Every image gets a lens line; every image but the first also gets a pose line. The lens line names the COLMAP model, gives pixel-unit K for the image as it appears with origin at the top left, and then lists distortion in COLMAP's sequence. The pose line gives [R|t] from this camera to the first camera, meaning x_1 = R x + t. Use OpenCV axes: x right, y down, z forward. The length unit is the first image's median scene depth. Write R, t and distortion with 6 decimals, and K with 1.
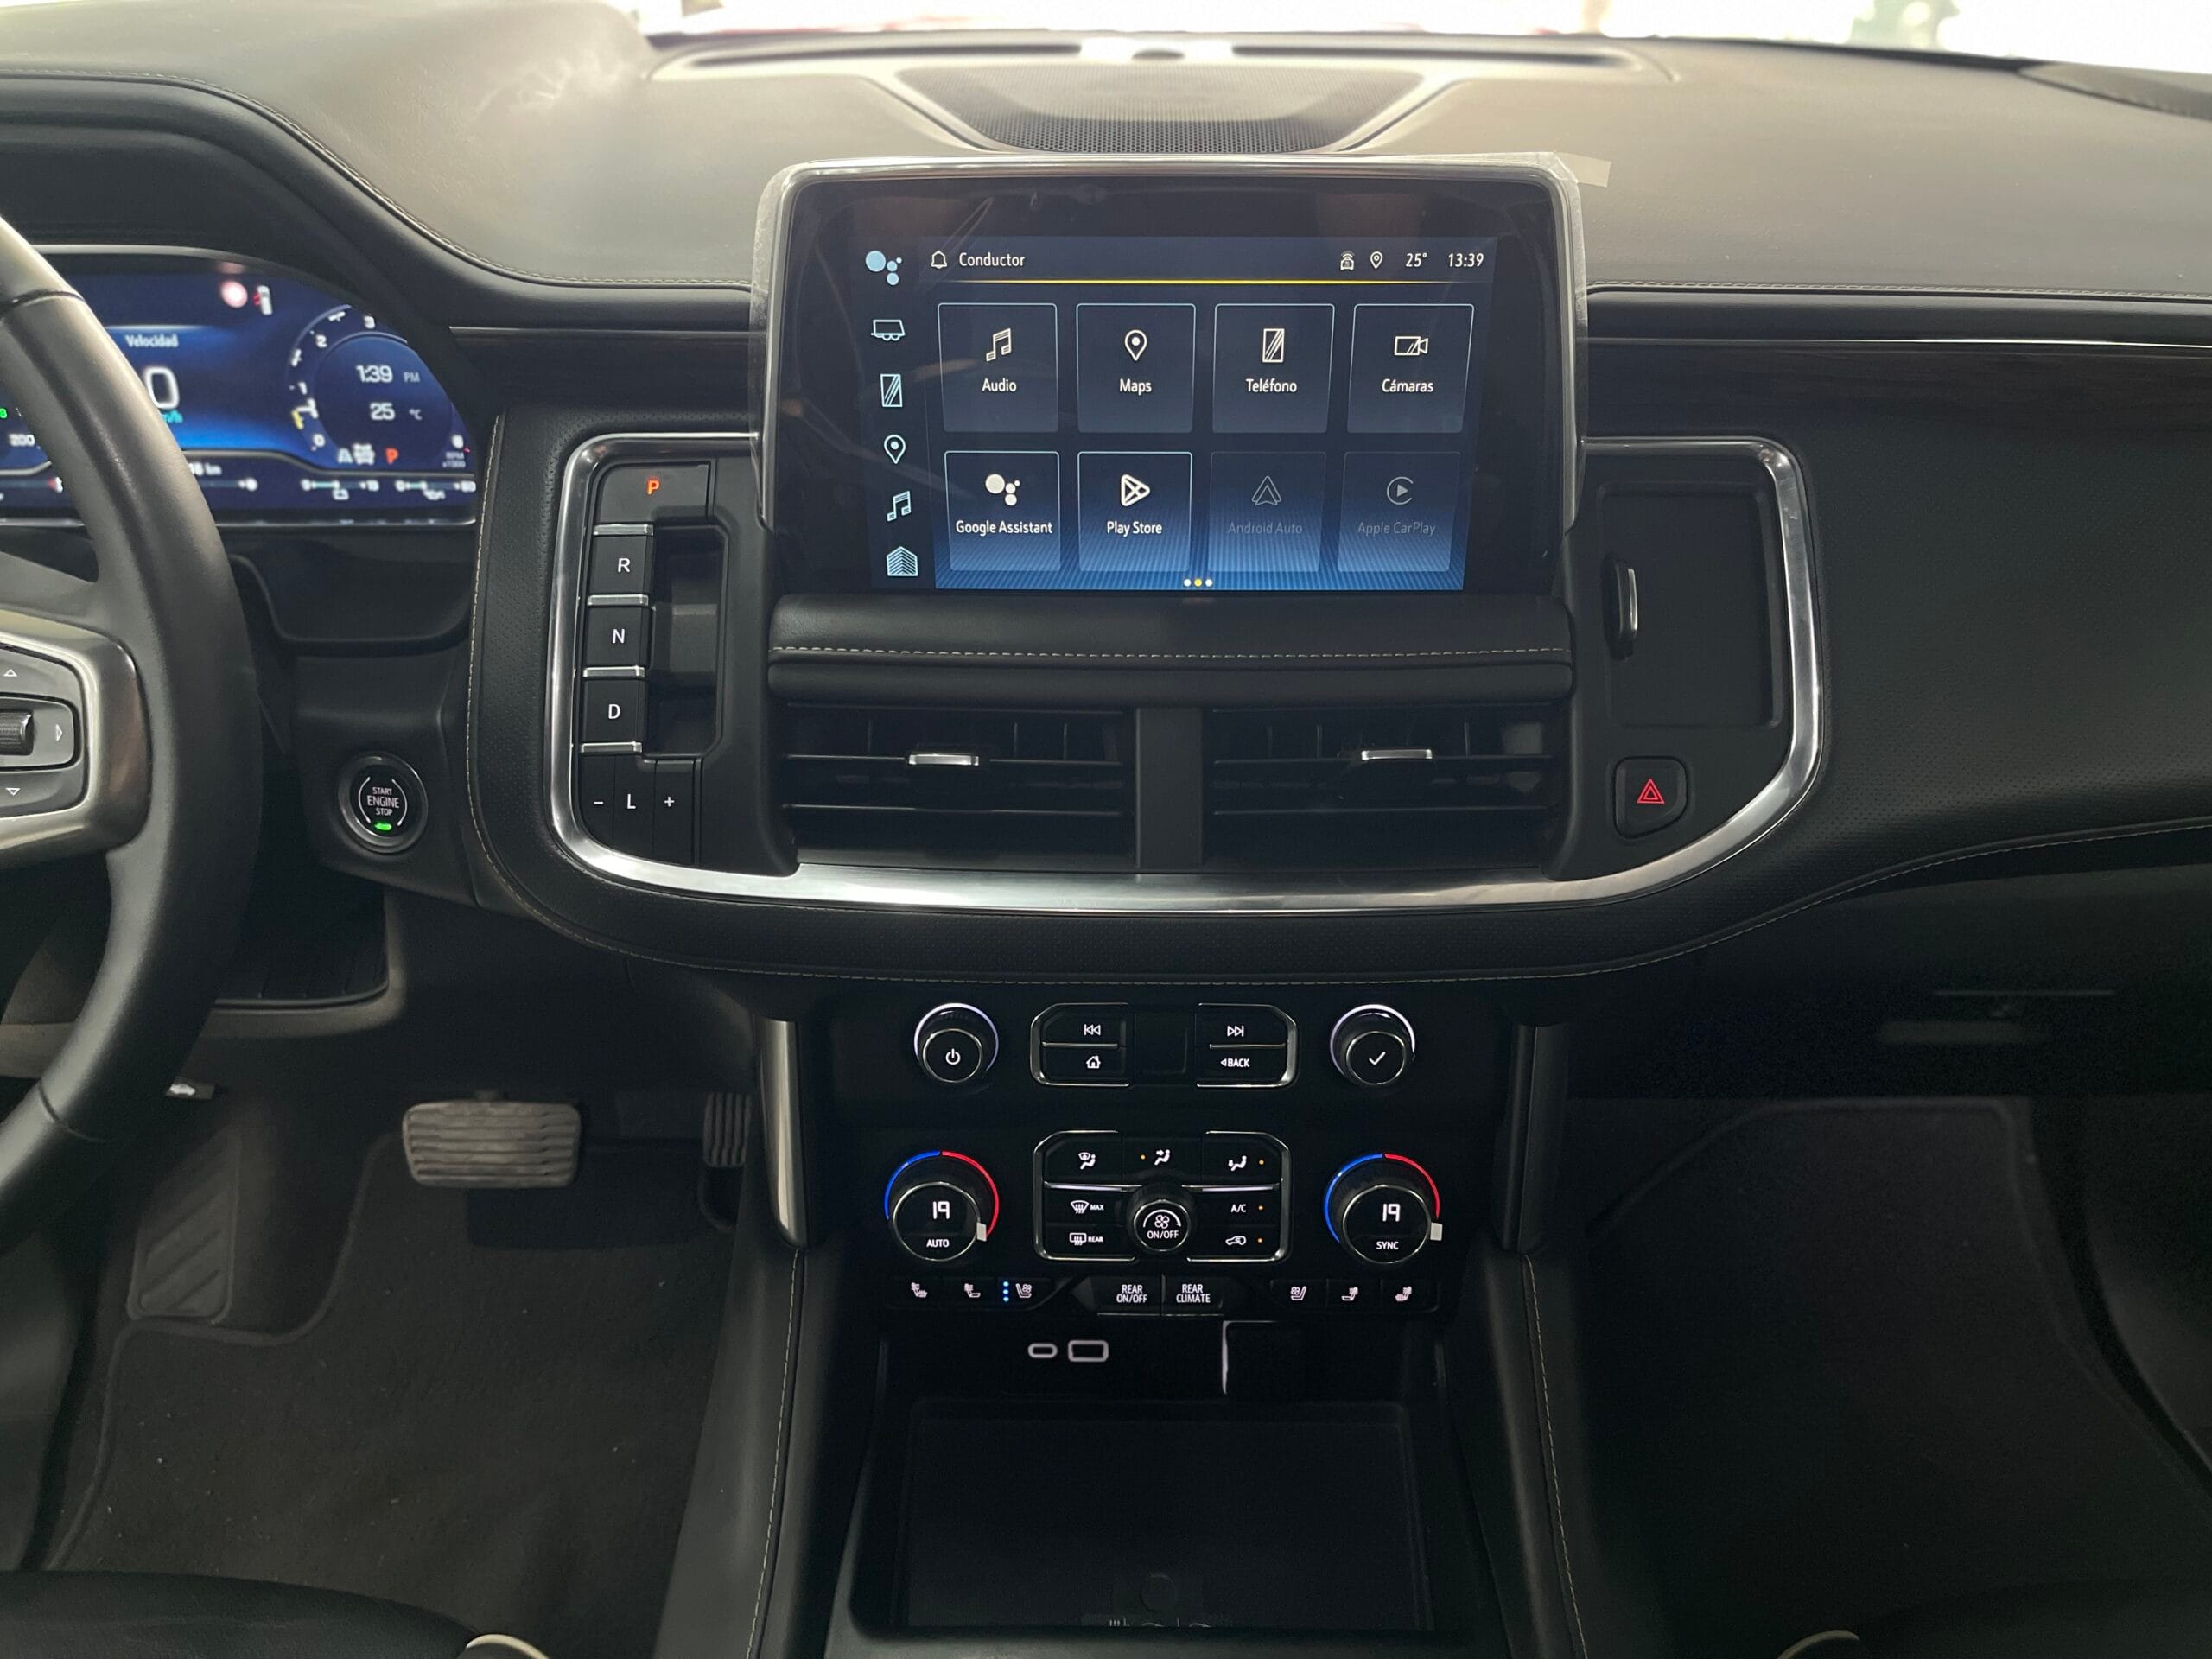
lens RADIAL K [[1715.5, 0, 1103.7], [0, 1715.5, 828.5], [0, 0, 1]] dist [0.013294, -0.041377]
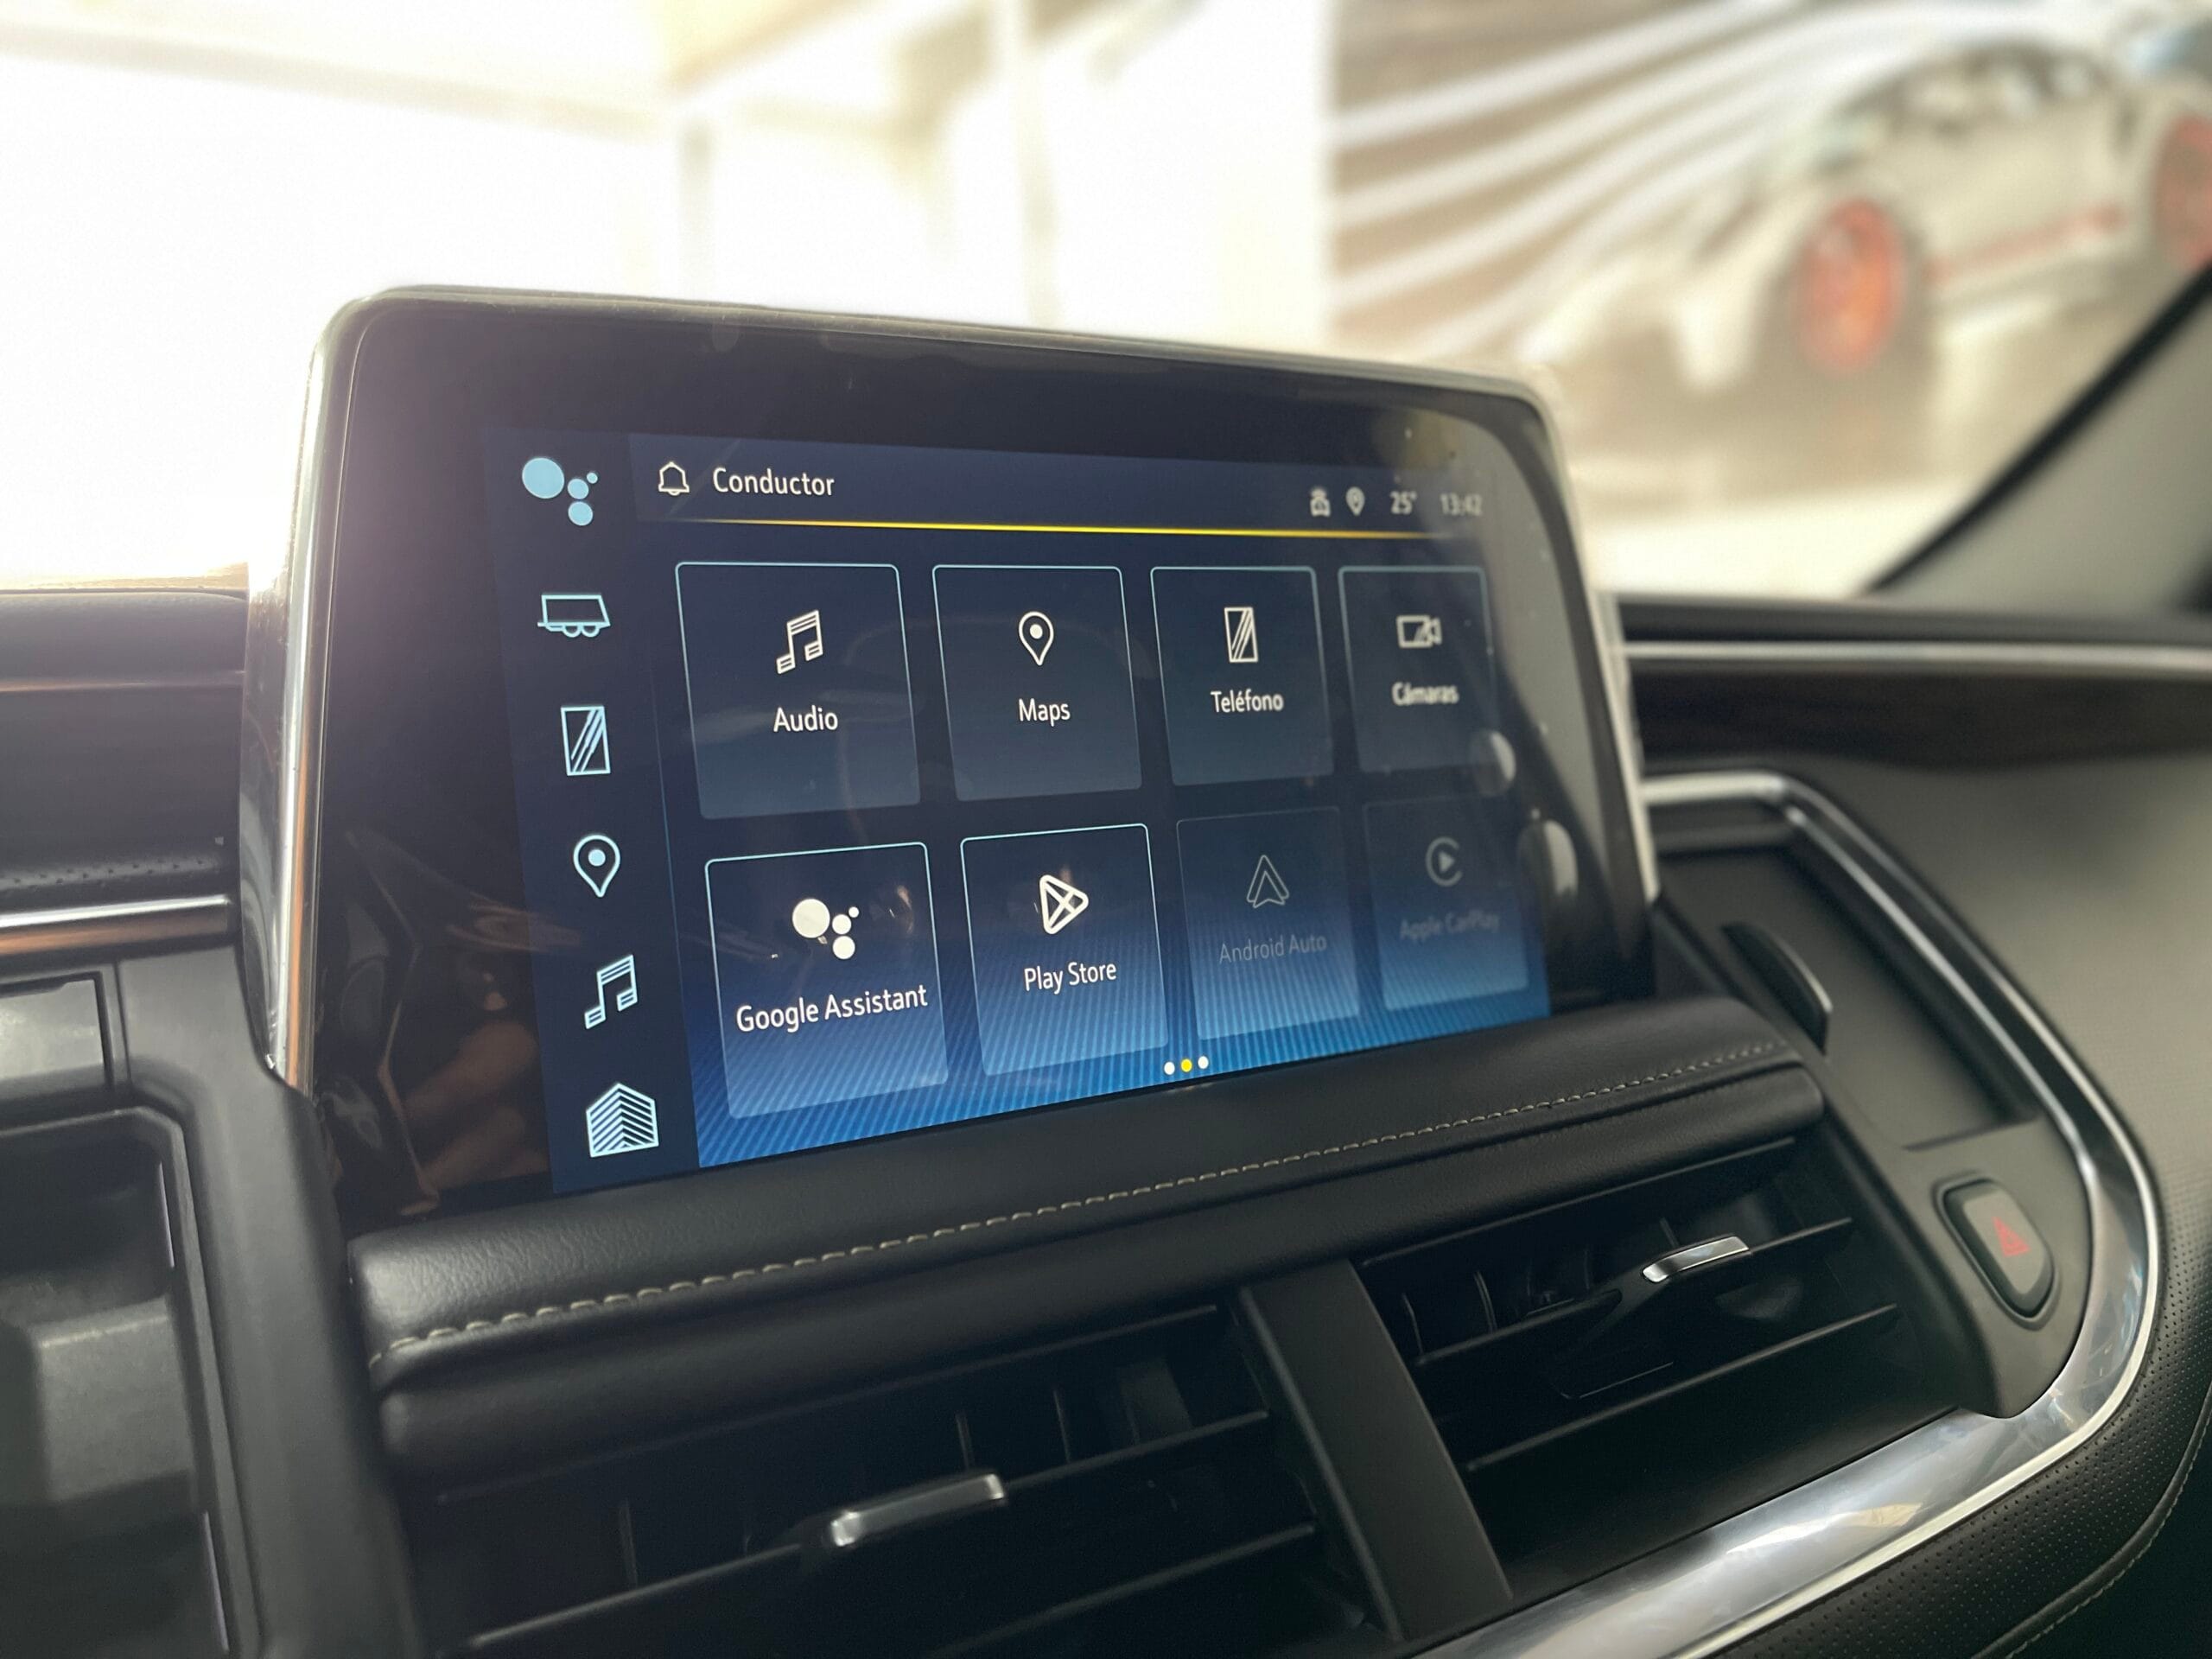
lens RADIAL K [[1715.5, 0, 1112.0], [0, 1715.5, 842.8], [0, 0, 1]] dist [0.013294, -0.041377]
pose [[0.845002, -0.071868, 0.529913, -0.250584], [0.312705, 0.870258, -0.380615, -0.008126], [-0.433806, 0.487326, 0.757842, 0.593045]]
